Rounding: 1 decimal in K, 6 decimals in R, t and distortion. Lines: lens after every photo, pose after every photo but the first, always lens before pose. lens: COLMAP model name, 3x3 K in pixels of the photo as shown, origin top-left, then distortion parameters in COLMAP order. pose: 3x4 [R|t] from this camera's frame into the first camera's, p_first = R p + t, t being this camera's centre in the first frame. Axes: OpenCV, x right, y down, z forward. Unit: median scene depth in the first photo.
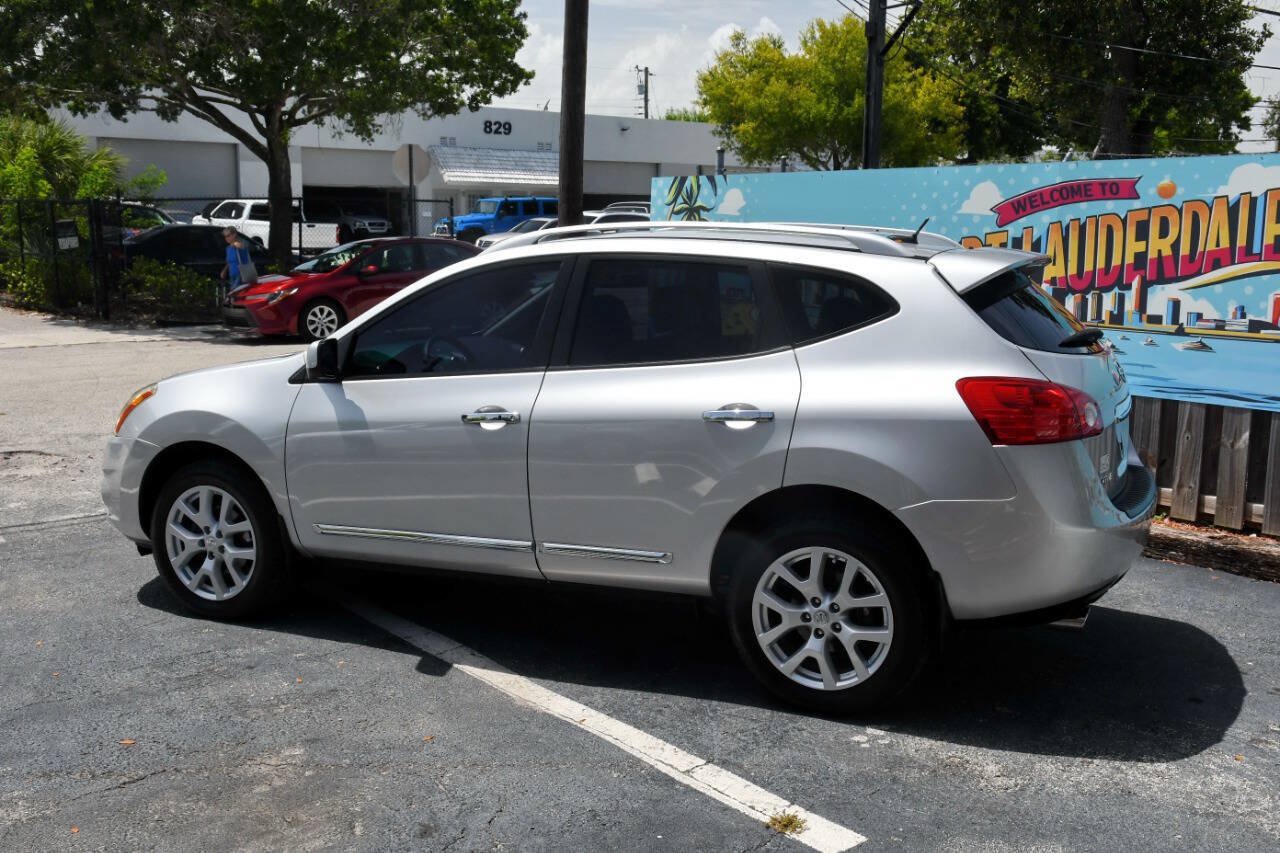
lens RADIAL K [[1294.1, 0, 641.4], [0, 1294.1, 440.4], [0, 0, 1]] dist [0.036687, 0.000000]
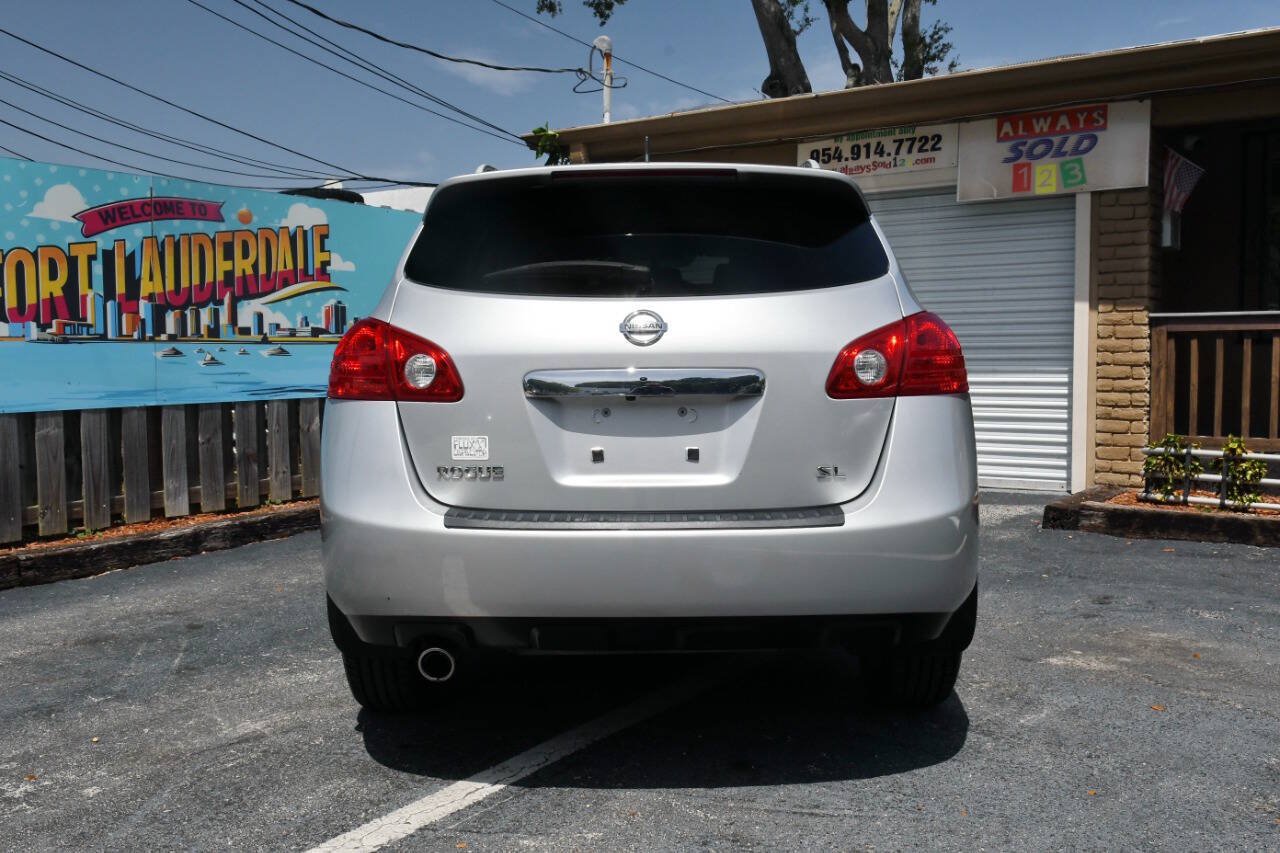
lens RADIAL K [[1169.5, 0, 640.1], [0, 1169.5, 431.6], [0, 0, 1]] dist [-0.001483, -0.009941]
pose [[-0.292685, -0.067585, 0.953818, -0.854076], [0.169006, 0.978139, 0.121168, -0.092558], [-0.941155, 0.196665, -0.274864, 1.240097]]
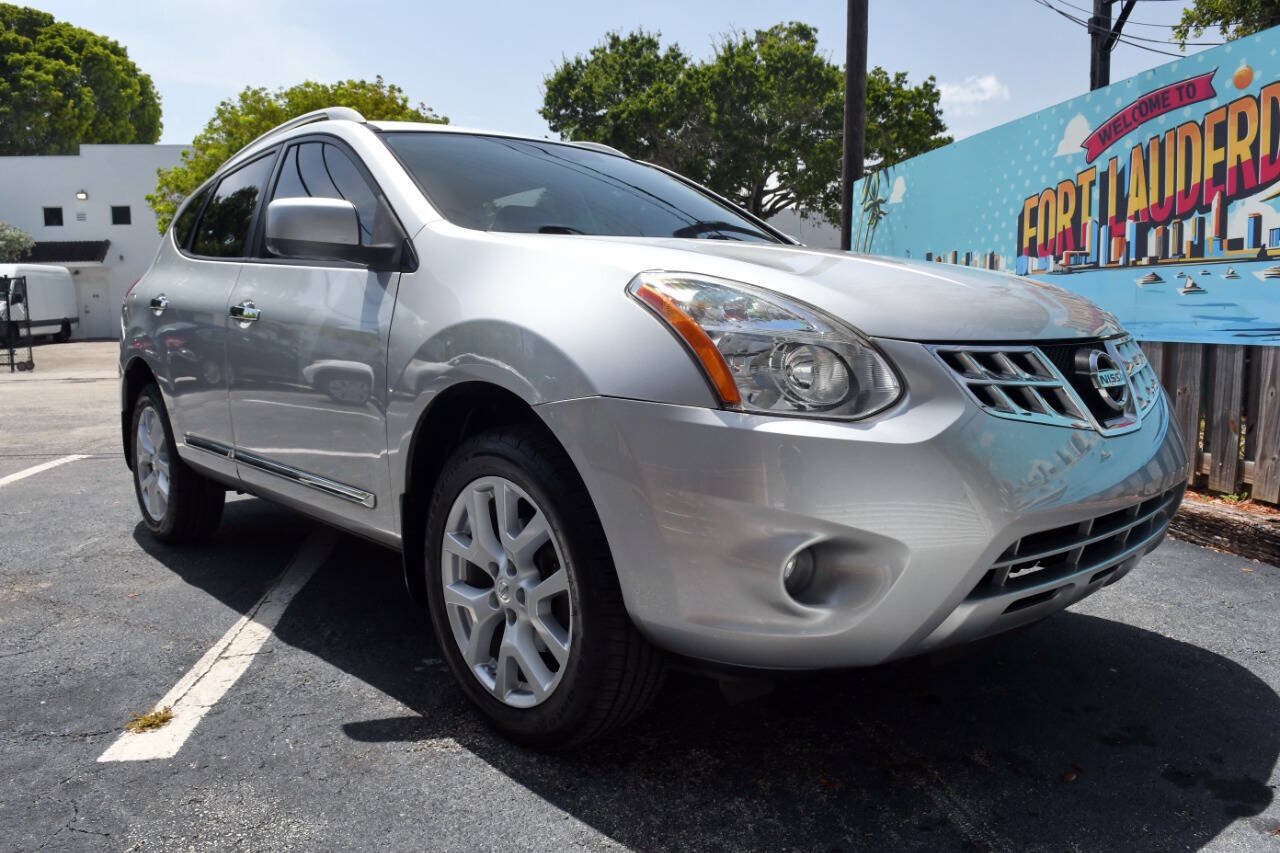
lens RADIAL K [[932.3, 0, 635.8], [0, 932.3, 442.1], [0, 0, 1]] dist [-0.035914, -0.022618]
pose [[0.865375, 0.048294, -0.498792, 0.460026], [-0.064633, 0.997788, -0.015525, 0.074242], [0.496940, 0.045673, 0.866582, 0.443505]]
